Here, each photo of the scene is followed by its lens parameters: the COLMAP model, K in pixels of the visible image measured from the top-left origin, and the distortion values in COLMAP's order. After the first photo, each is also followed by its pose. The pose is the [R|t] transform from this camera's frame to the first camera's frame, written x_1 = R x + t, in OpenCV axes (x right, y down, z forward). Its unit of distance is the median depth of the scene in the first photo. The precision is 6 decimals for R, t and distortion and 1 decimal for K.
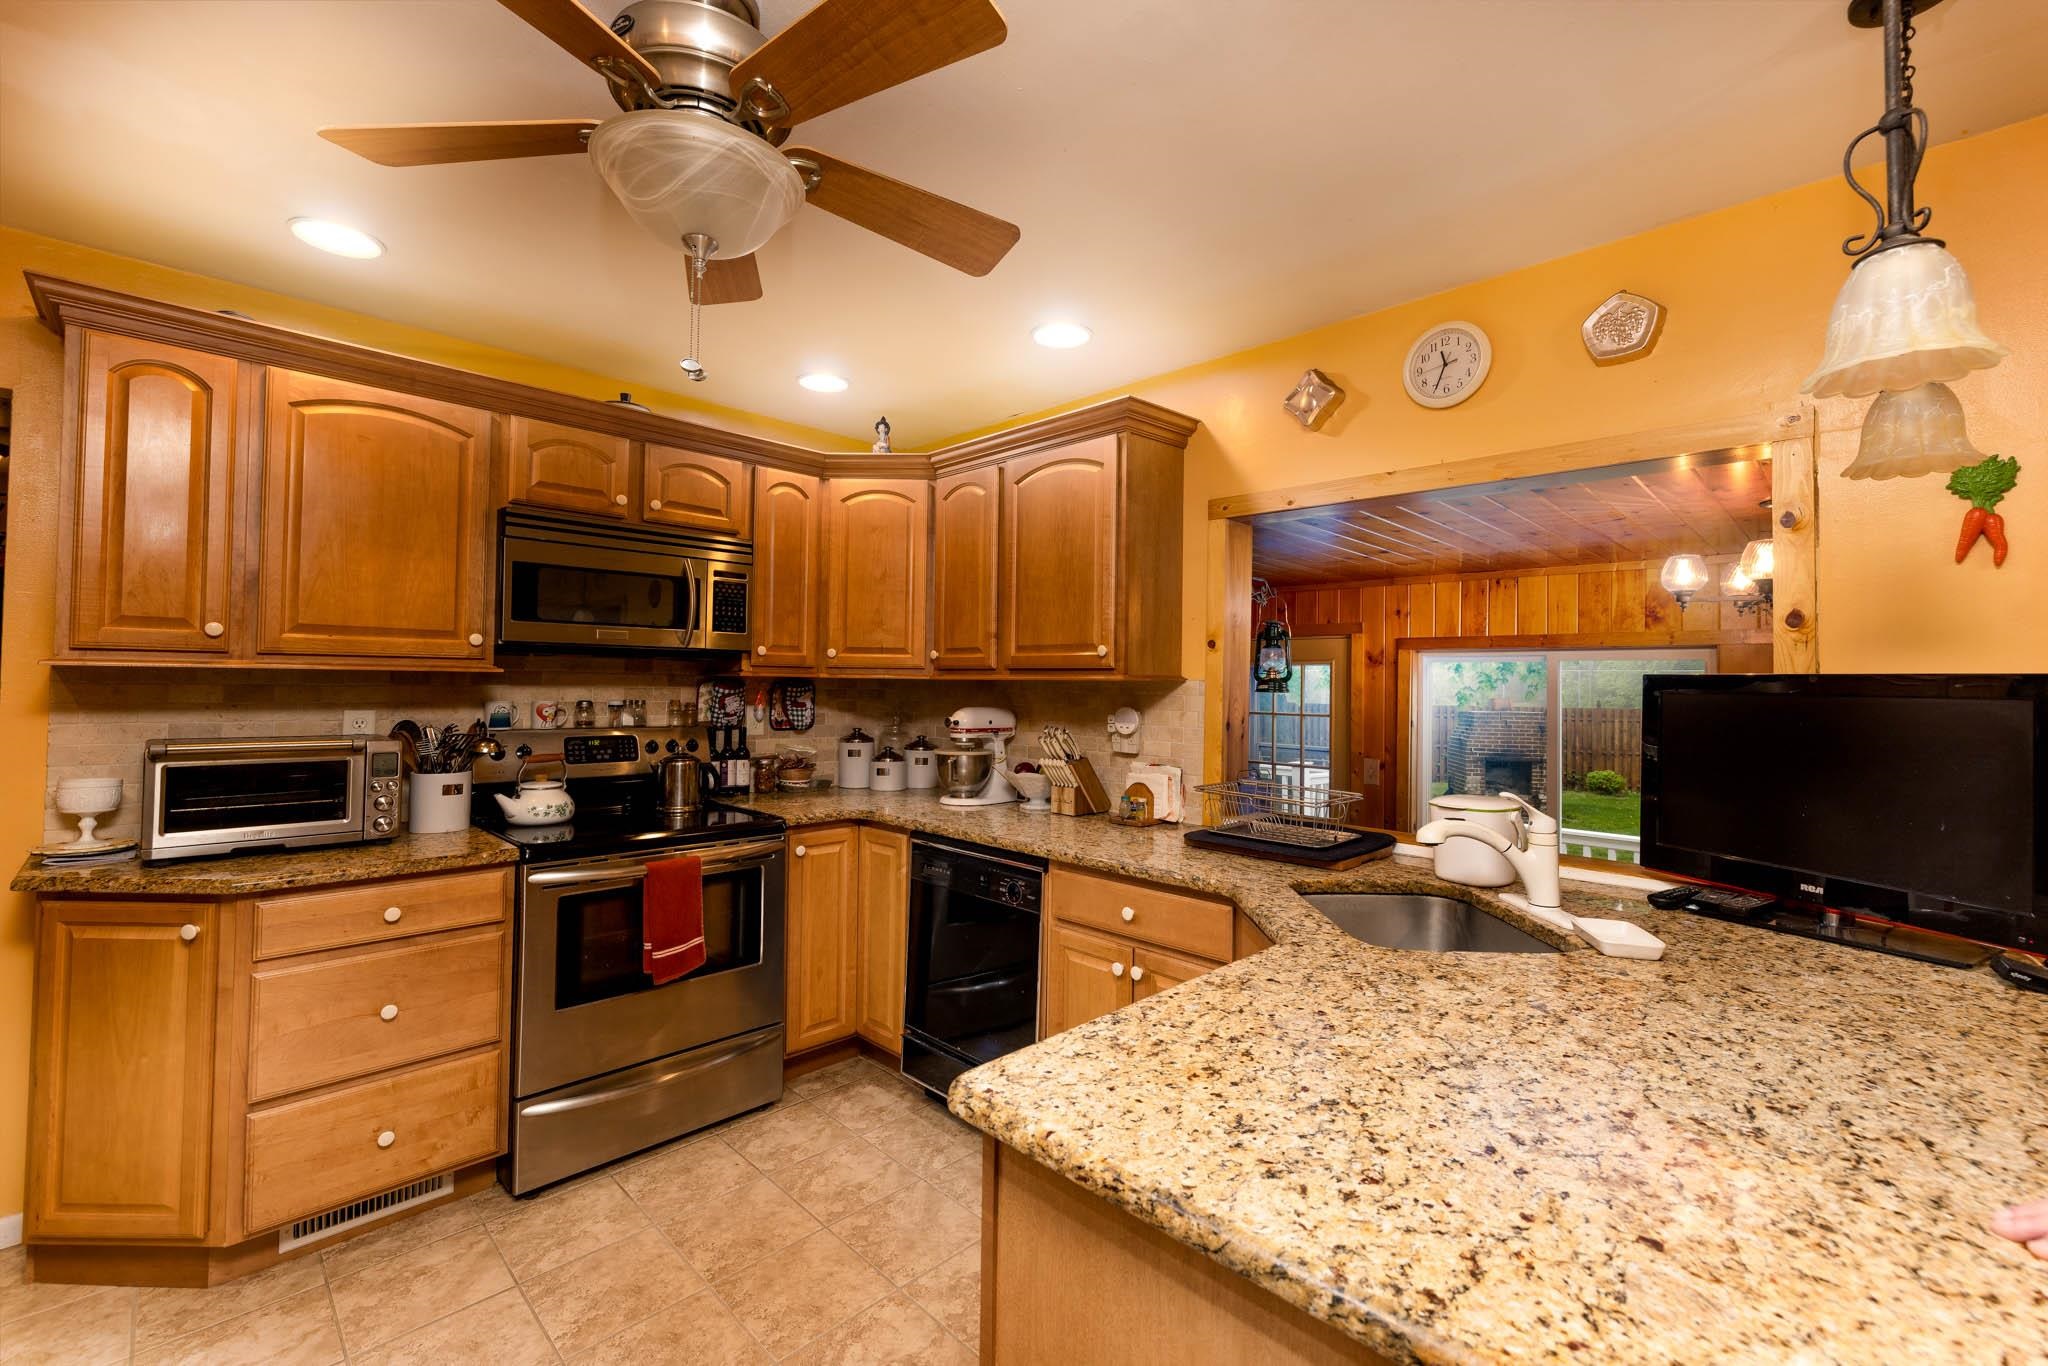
lens RADIAL K [[876.5, 0, 1025.1], [0, 876.5, 678.0], [0, 0, 1]] dist [0.001252, 0.000366]
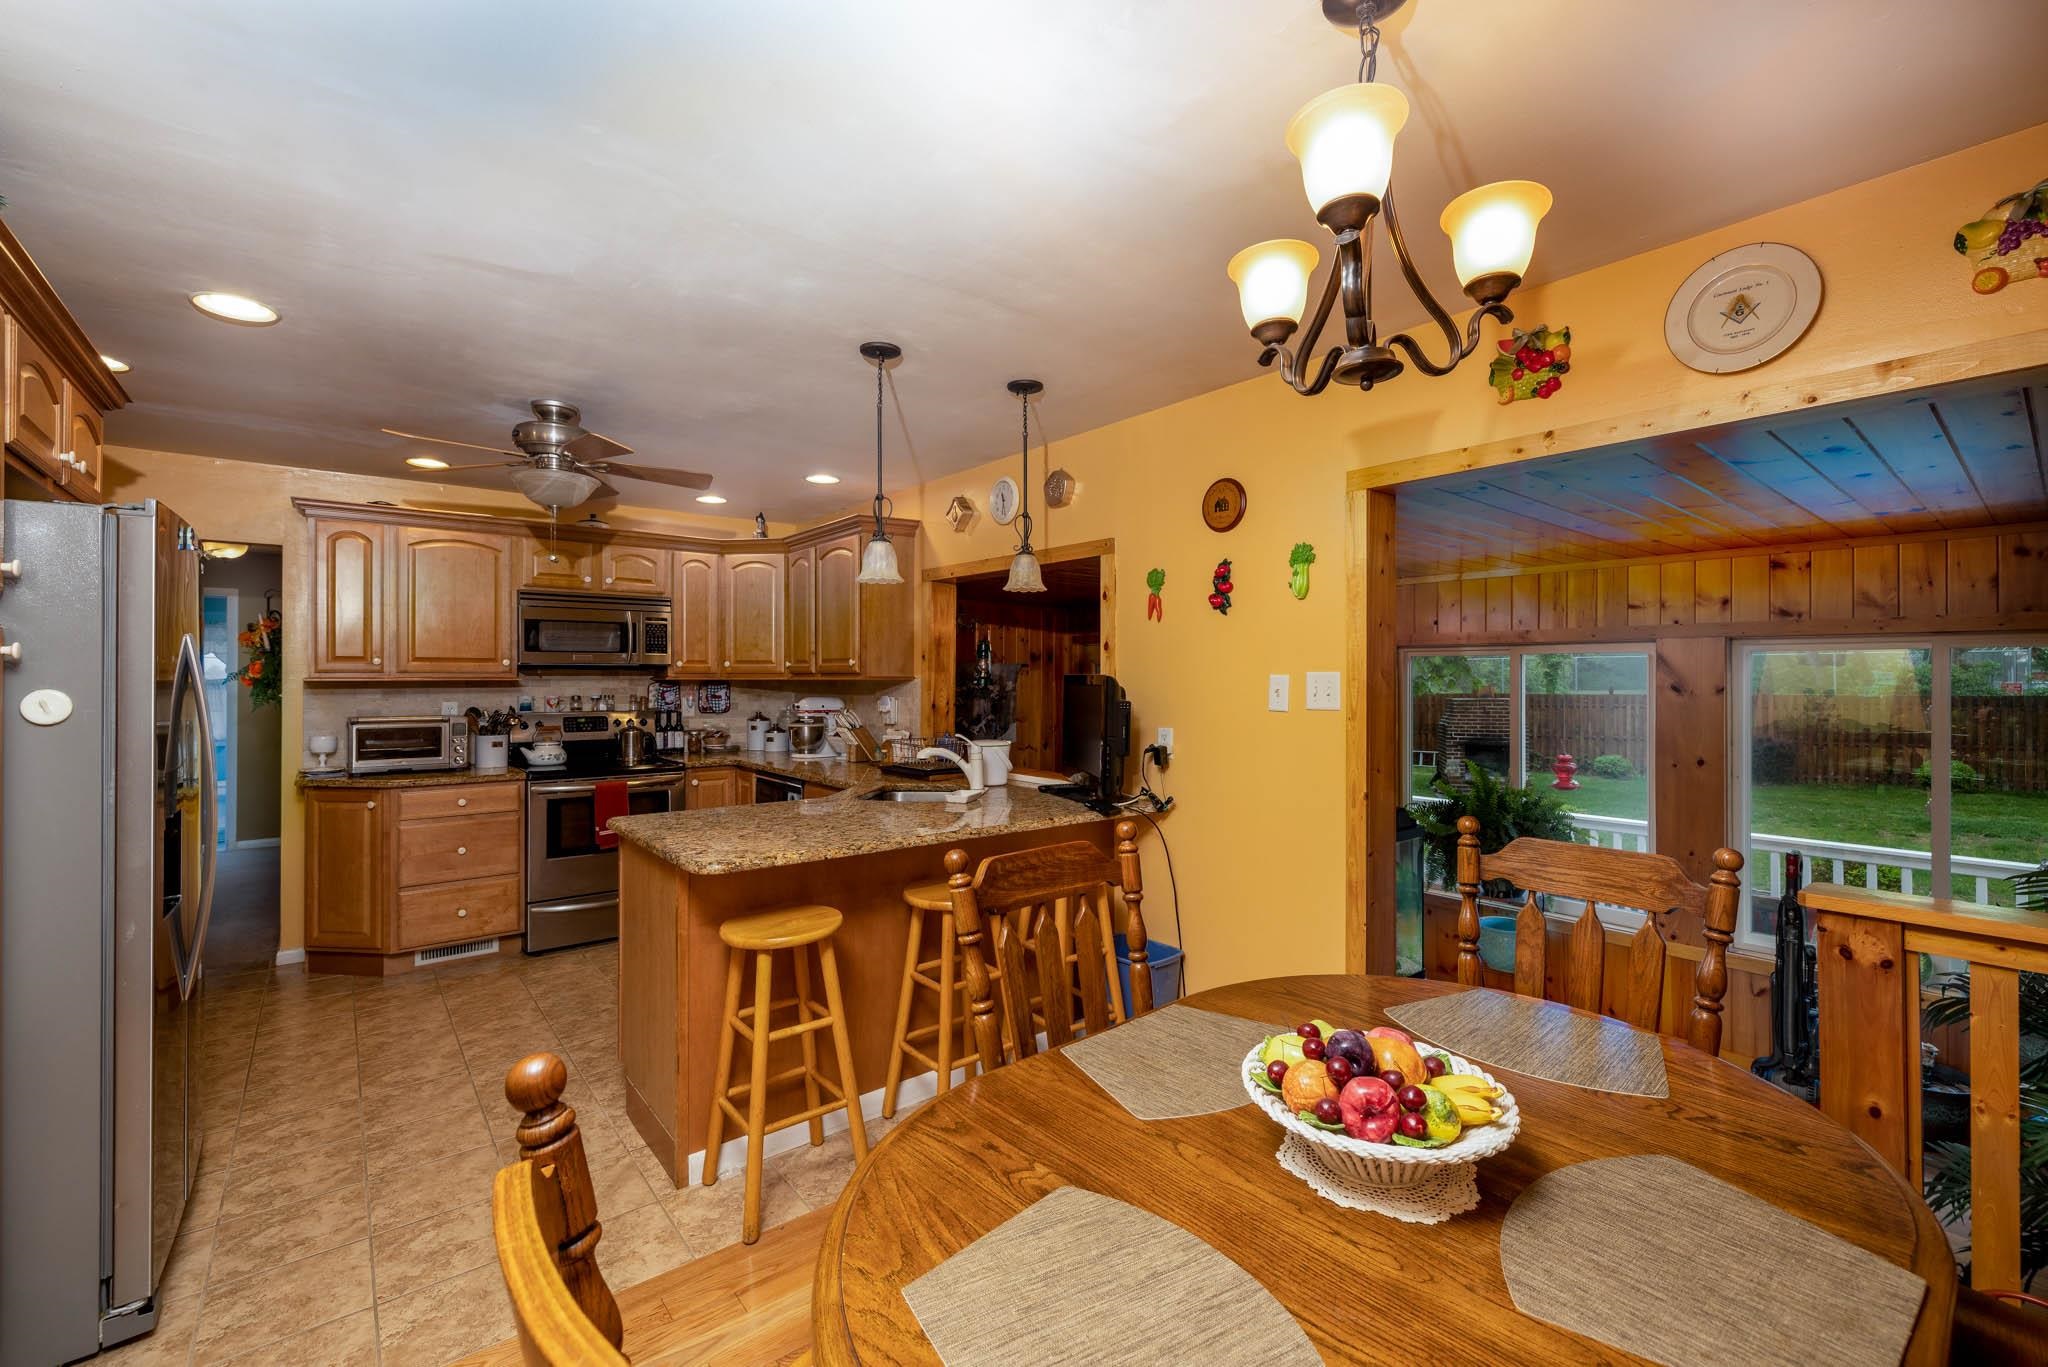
lens RADIAL K [[876.5, 0, 1021.5], [0, 876.5, 689.3], [0, 0, 1]] dist [0.001252, 0.000366]
pose [[0.994374, -0.012487, -0.105190, 0.597868], [0.014573, 0.999712, 0.019078, -0.006993], [0.104921, -0.020504, 0.994269, -0.668380]]
